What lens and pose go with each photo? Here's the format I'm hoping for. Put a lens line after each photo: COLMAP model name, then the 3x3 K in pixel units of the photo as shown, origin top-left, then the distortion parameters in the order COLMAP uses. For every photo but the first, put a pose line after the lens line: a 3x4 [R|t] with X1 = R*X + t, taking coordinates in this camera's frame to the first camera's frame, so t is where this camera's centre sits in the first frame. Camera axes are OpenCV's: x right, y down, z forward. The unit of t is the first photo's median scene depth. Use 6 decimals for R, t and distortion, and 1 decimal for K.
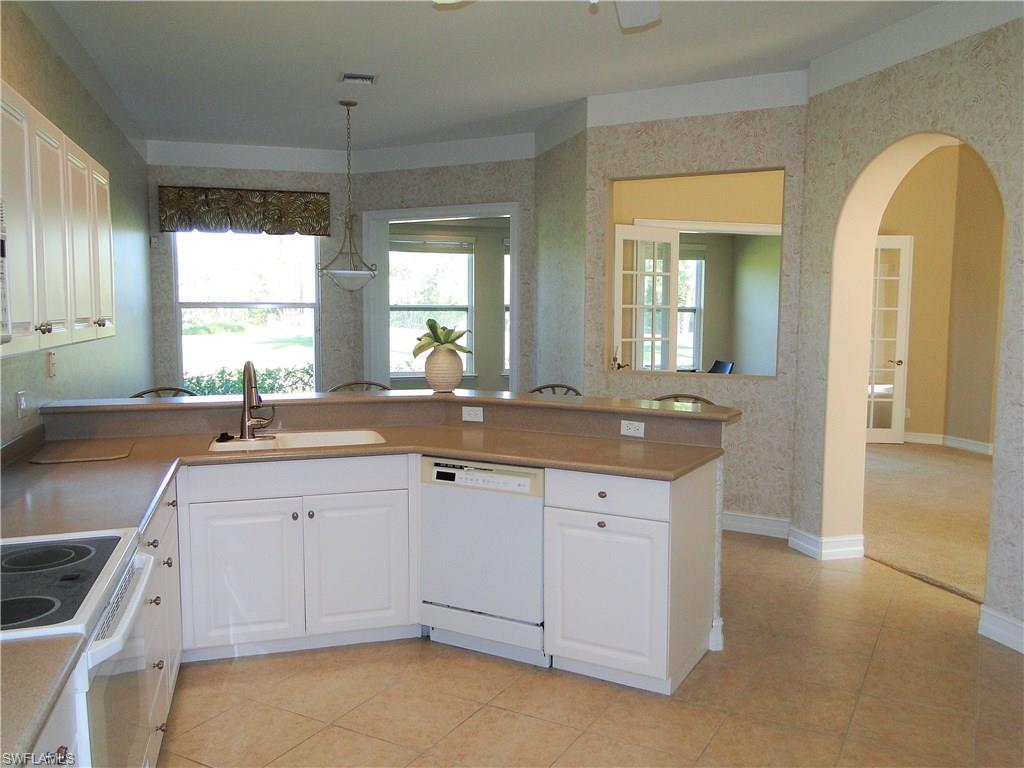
lens RADIAL K [[837.0, 0, 512.0], [0, 837.0, 384.0], [0, 0, 1]] dist [-0.005577, -0.000103]
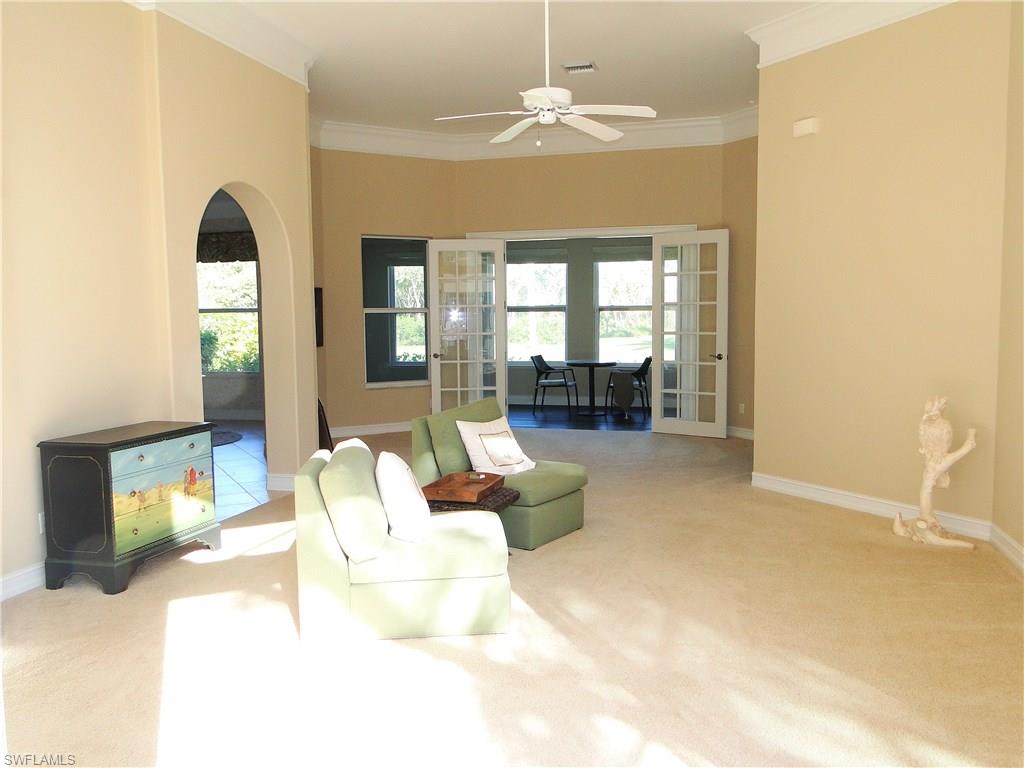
lens RADIAL K [[837.0, 0, 512.0], [0, 837.0, 384.0], [0, 0, 1]] dist [-0.005577, -0.000103]
pose [[0.847541, 0.029844, -0.529890, 0.790553], [-0.031092, 0.999495, 0.006562, 0.008365], [0.529819, 0.010914, 0.848041, 0.020532]]
